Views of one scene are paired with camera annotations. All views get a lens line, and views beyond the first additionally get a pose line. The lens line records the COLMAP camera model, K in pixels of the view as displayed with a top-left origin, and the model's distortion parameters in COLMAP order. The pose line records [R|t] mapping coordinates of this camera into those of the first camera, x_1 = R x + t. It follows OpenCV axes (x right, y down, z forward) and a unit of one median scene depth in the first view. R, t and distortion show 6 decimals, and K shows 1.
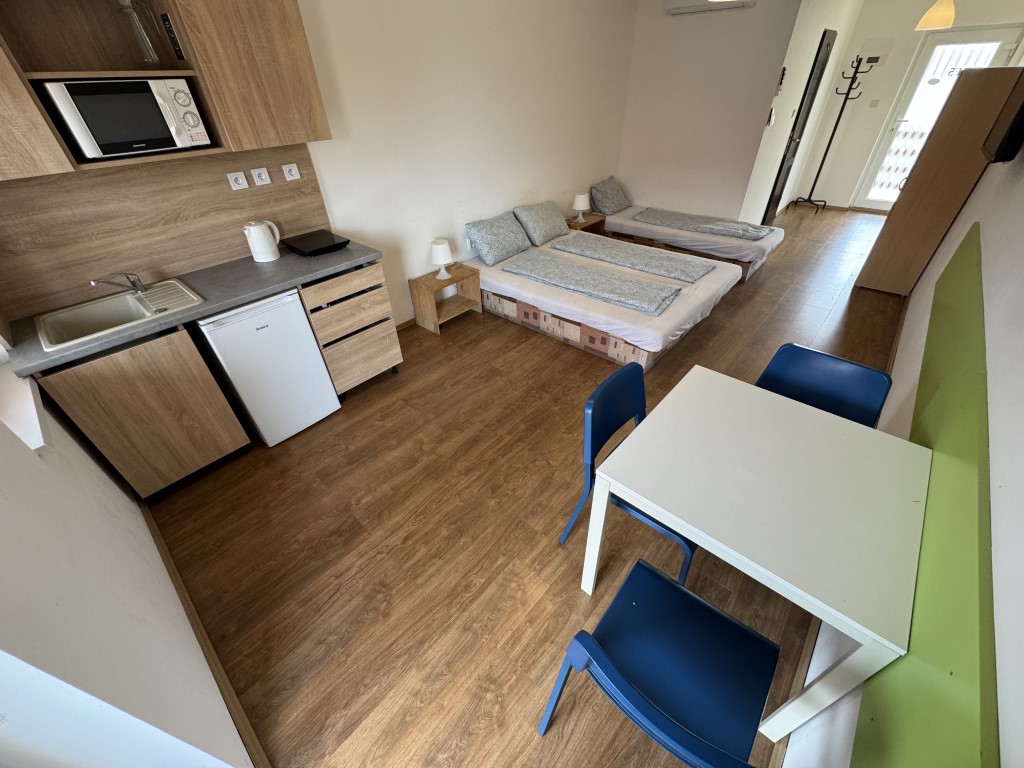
lens RADIAL K [[407.0, 0, 512.0], [0, 407.0, 384.0], [0, 0, 1]] dist [-0.001380, -0.000812]
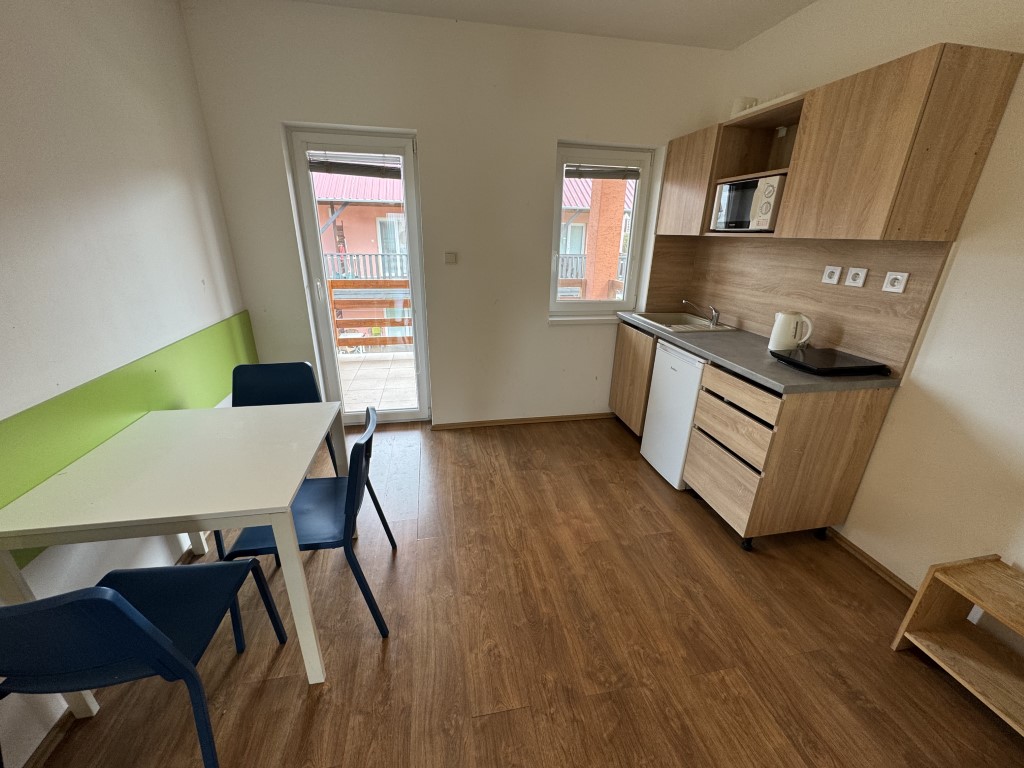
lens RADIAL K [[407.0, 0, 512.0], [0, 407.0, 384.0], [0, 0, 1]] dist [-0.001380, -0.000812]
pose [[-0.605617, 0.297455, -0.738071, 0.520587], [-0.479671, 0.603602, 0.636852, -0.614367], [0.634936, 0.739719, -0.222871, 0.969908]]
